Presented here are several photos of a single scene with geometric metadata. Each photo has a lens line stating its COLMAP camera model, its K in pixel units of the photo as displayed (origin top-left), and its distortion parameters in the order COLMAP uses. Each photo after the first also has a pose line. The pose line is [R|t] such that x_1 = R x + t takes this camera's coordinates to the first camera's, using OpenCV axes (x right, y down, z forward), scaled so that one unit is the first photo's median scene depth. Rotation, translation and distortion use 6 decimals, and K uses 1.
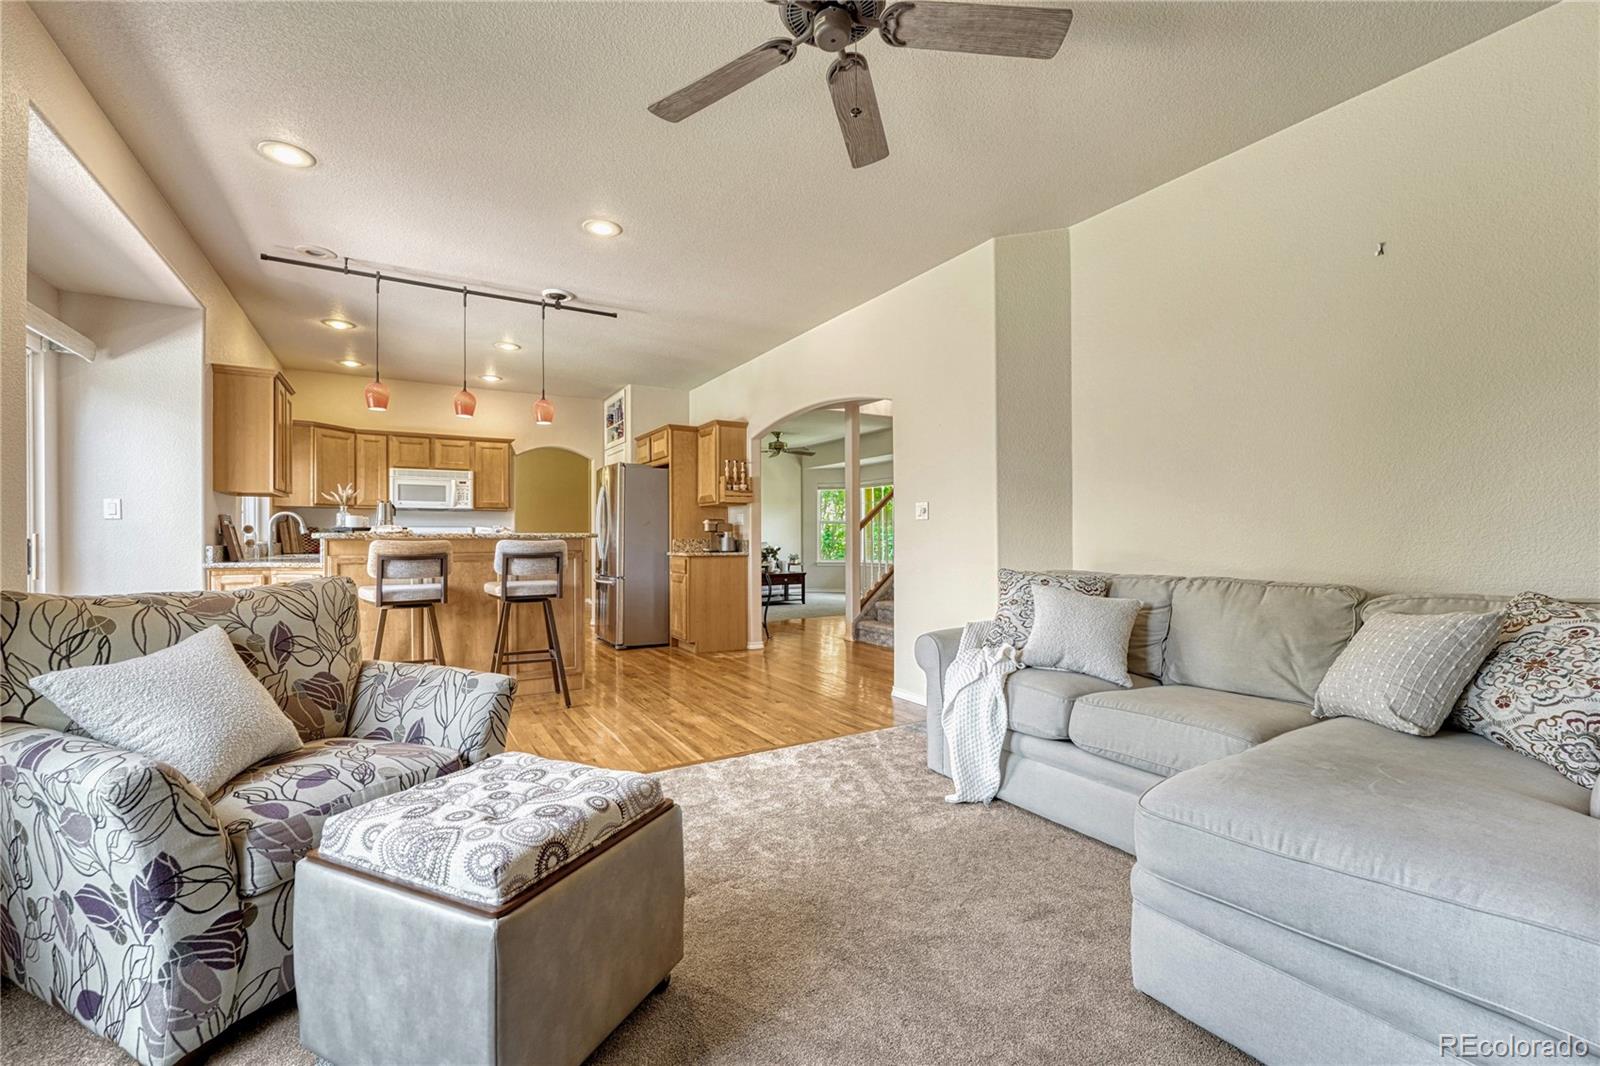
lens RADIAL K [[676.5, 0, 797.7], [0, 676.5, 537.0], [0, 0, 1]] dist [-0.001615, -0.000078]
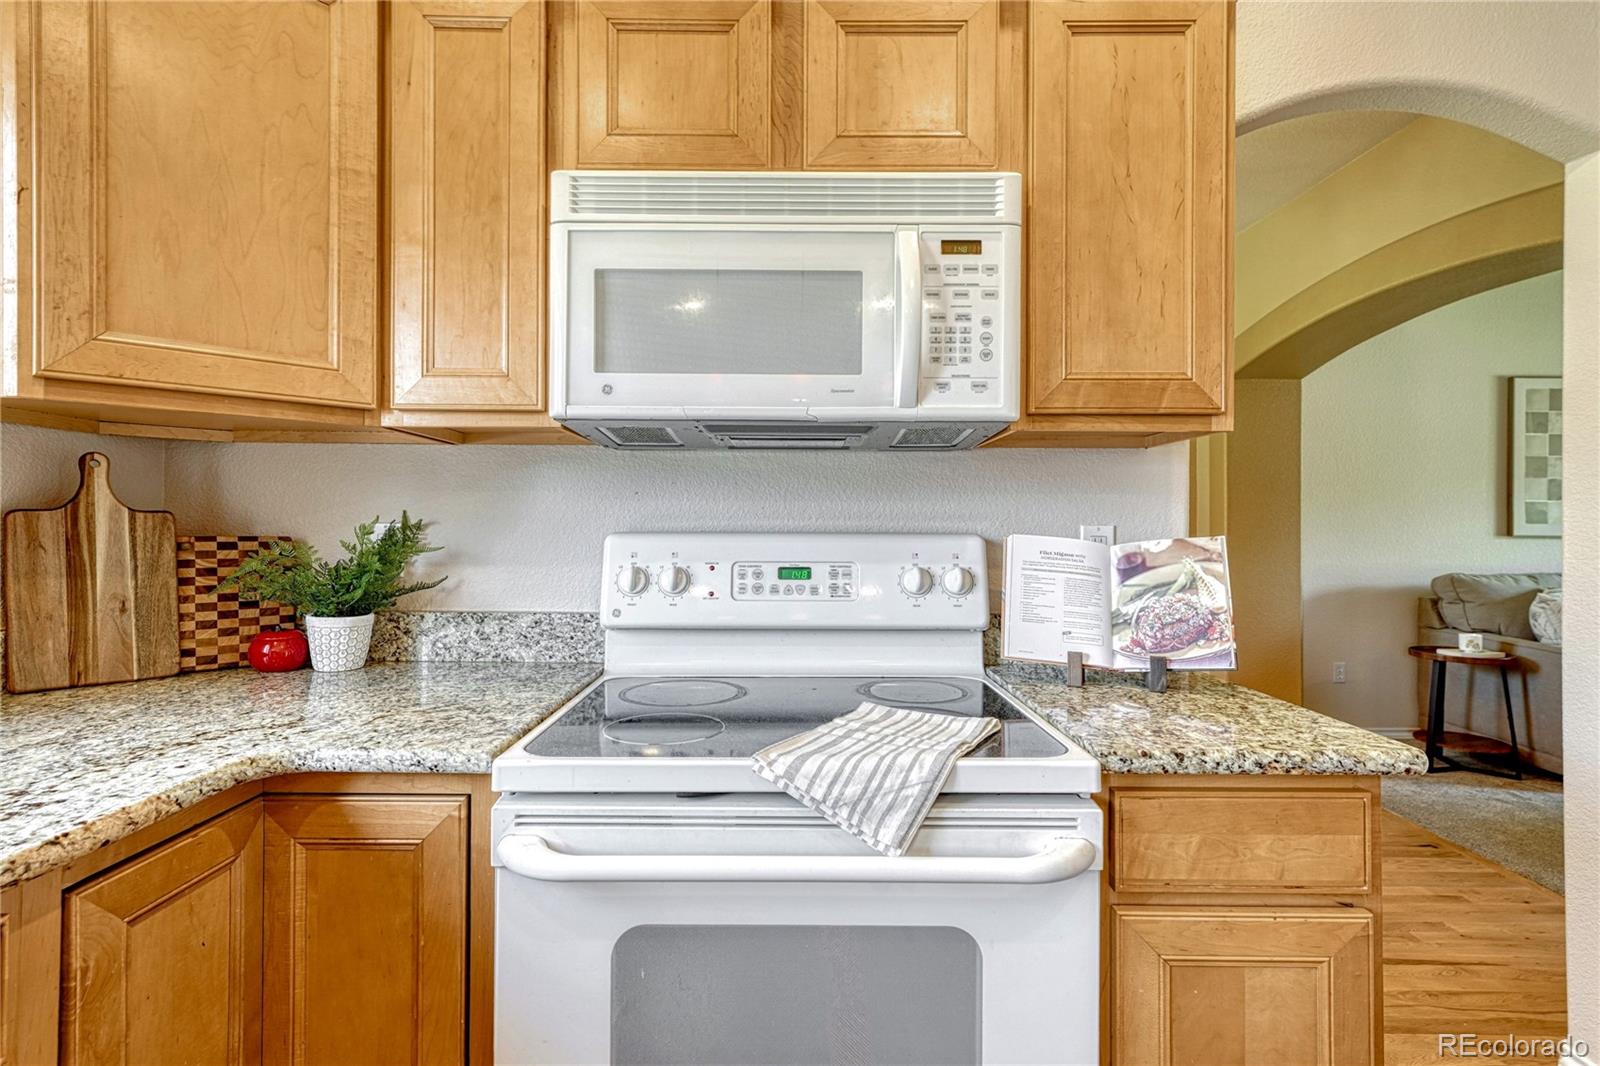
lens RADIAL K [[771.8, 0, 796.4], [0, 771.8, 524.0], [0, 0, 1]] dist [0.001848, 0.000381]
pose [[0.862094, 0.006073, -0.506711, -0.485711], [-0.007778, 0.999969, -0.001248, -0.019480], [0.506688, 0.005017, 0.862115, 0.920220]]
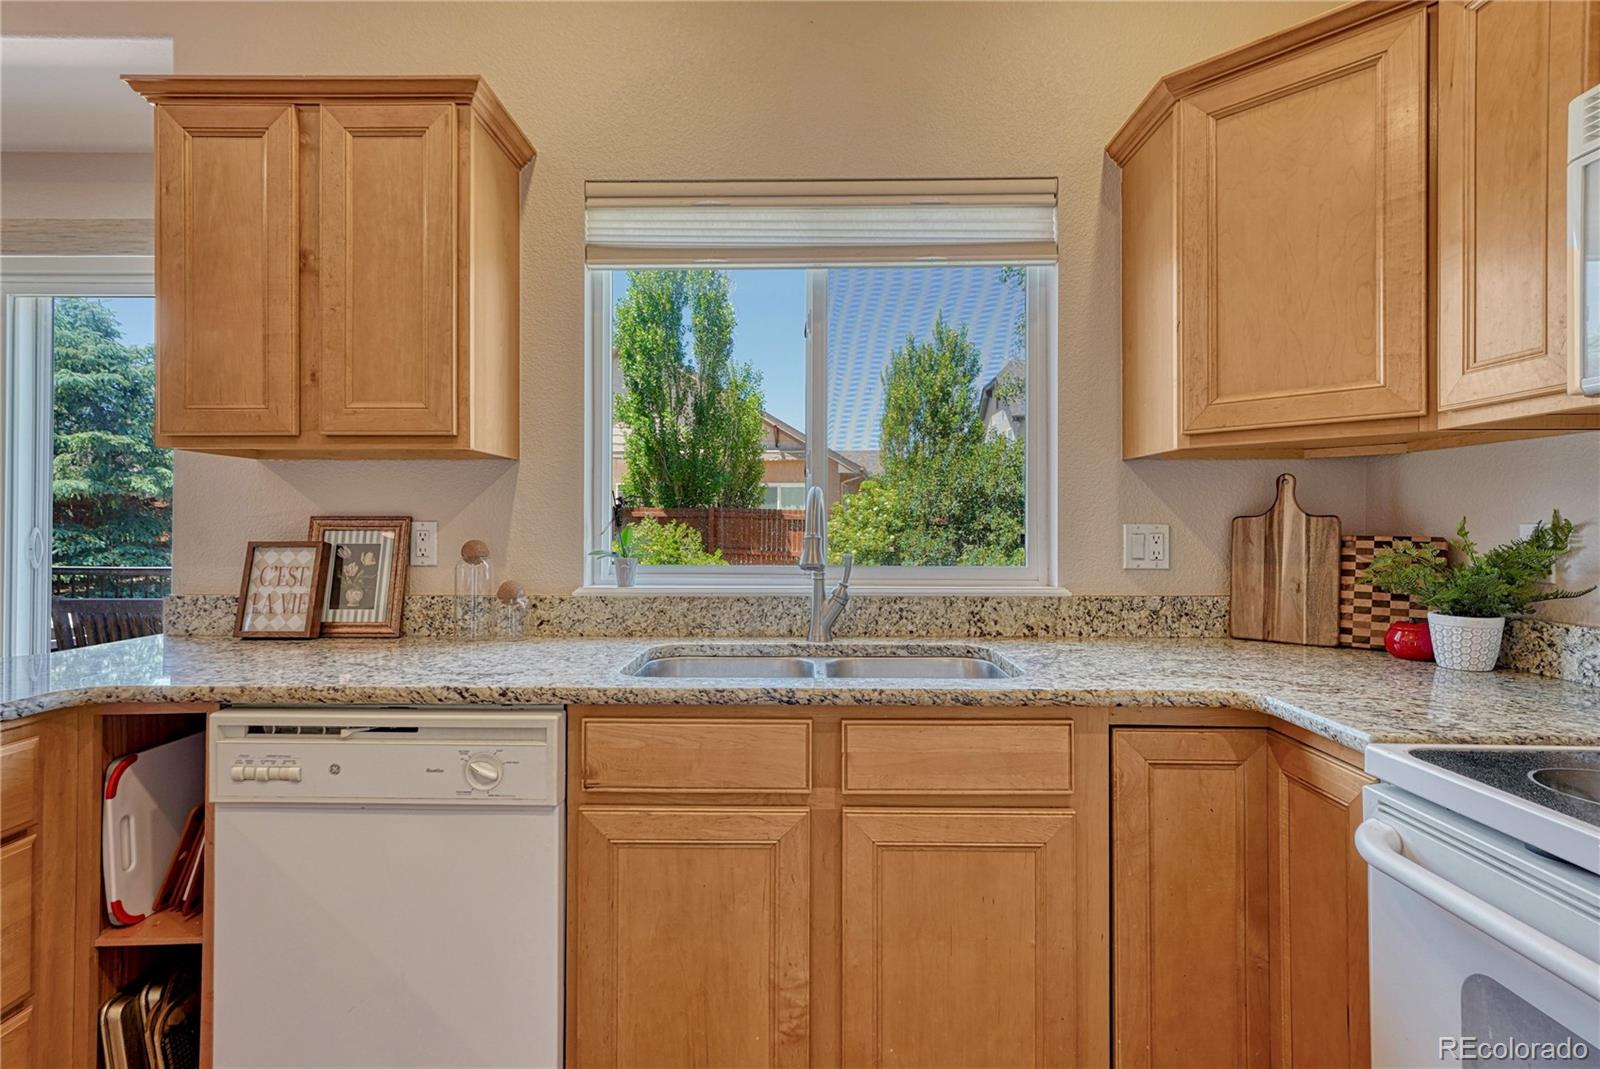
lens RADIAL K [[790.4, 0, 800.6], [0, 790.4, 521.4], [0, 0, 1]] dist [0.009117, 0.000795]
pose [[-0.519315, -0.002057, -0.854580, -0.410567], [0.000252, 0.999997, -0.002560, -0.019276], [0.854583, -0.001545, -0.519313, 1.003523]]
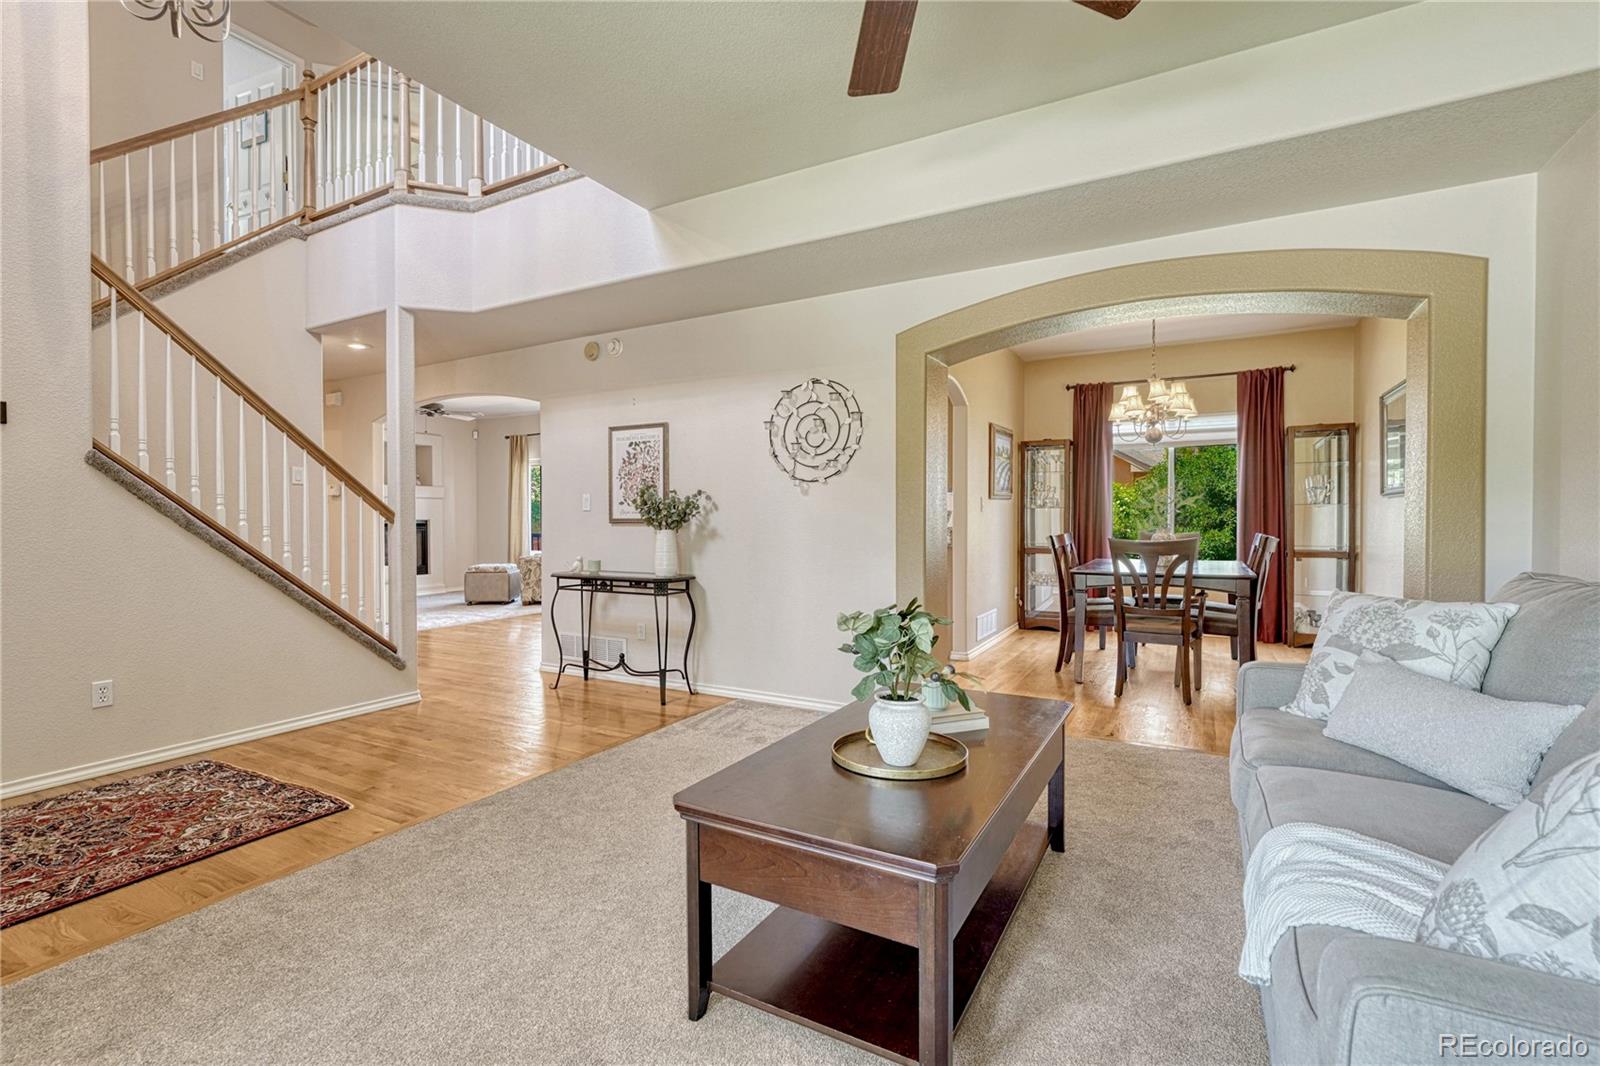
lens RADIAL K [[717.8, 0, 802.7], [0, 717.8, 539.6], [0, 0, 1]] dist [-0.001876, -0.000003]
pose [[-0.860409, 0.023010, -0.509084, 0.097327], [0.007126, 0.999426, 0.033129, -0.011509], [0.509554, 0.024877, -0.860079, 1.859467]]
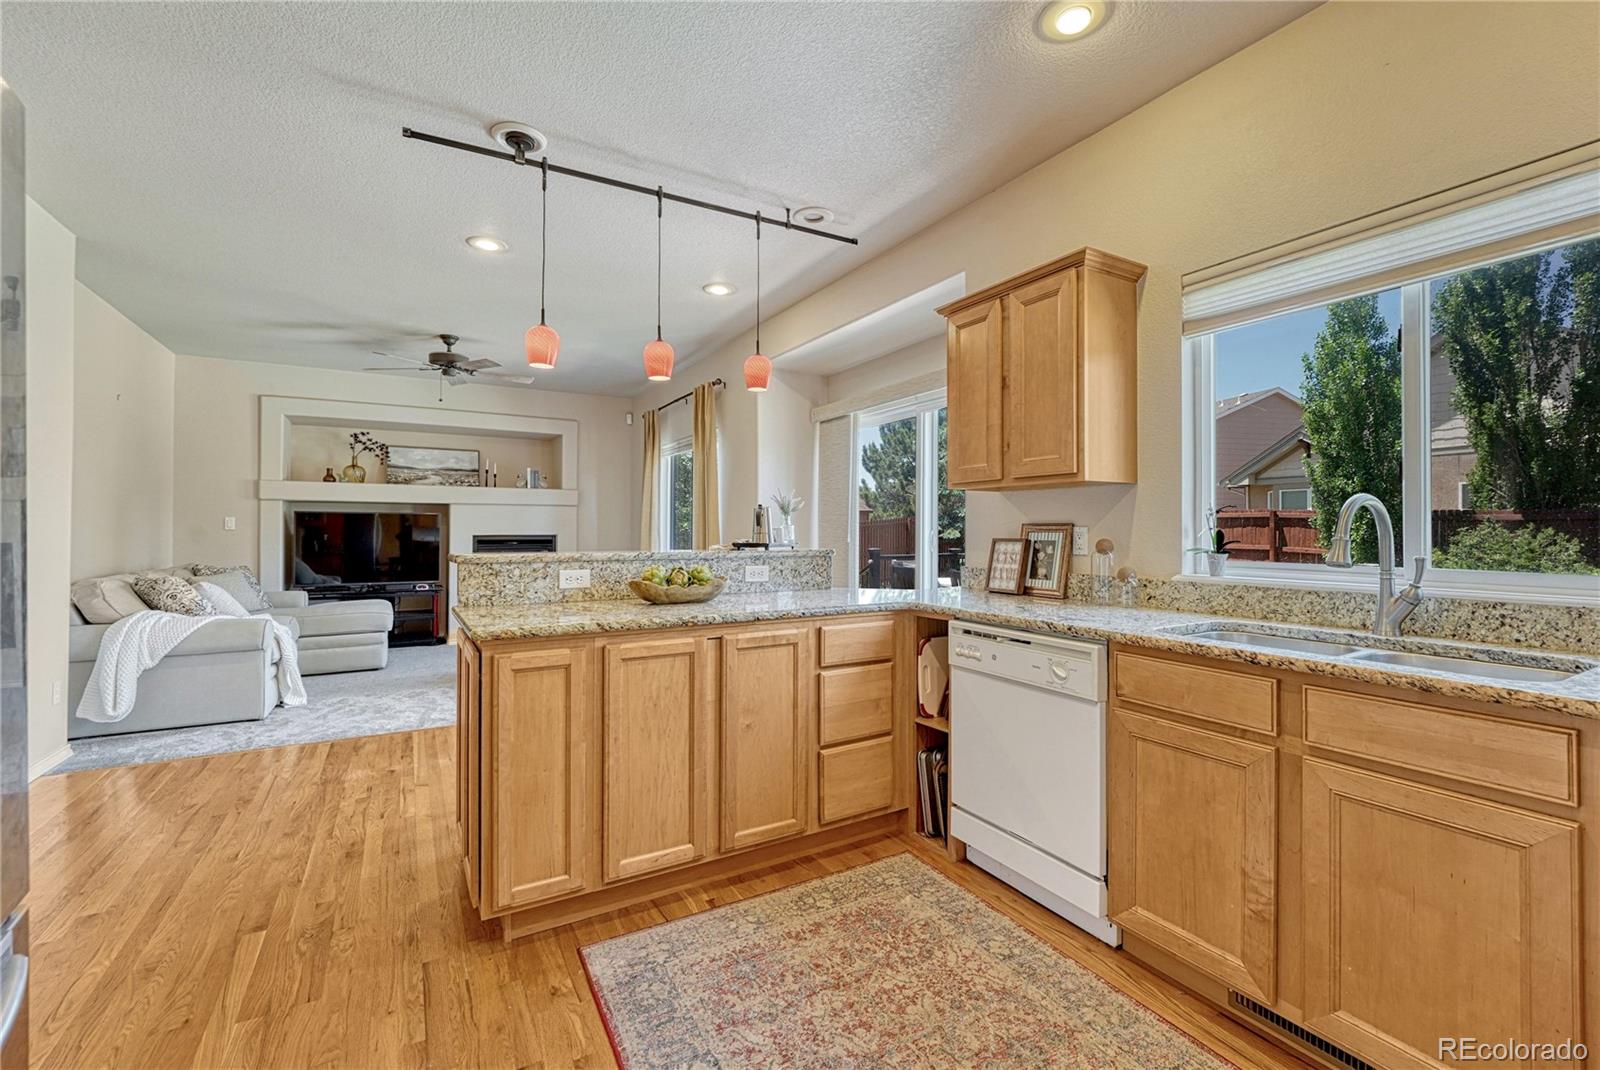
lens RADIAL K [[671.2, 0, 799.9], [0, 671.2, 520.1], [0, 0, 1]] dist [-0.012400, -0.000159]
pose [[-0.999988, 0.000831, 0.004883, -0.430234], [0.000767, 0.999914, -0.013121, -0.018782], [-0.004893, -0.013118, -0.999902, 1.126470]]
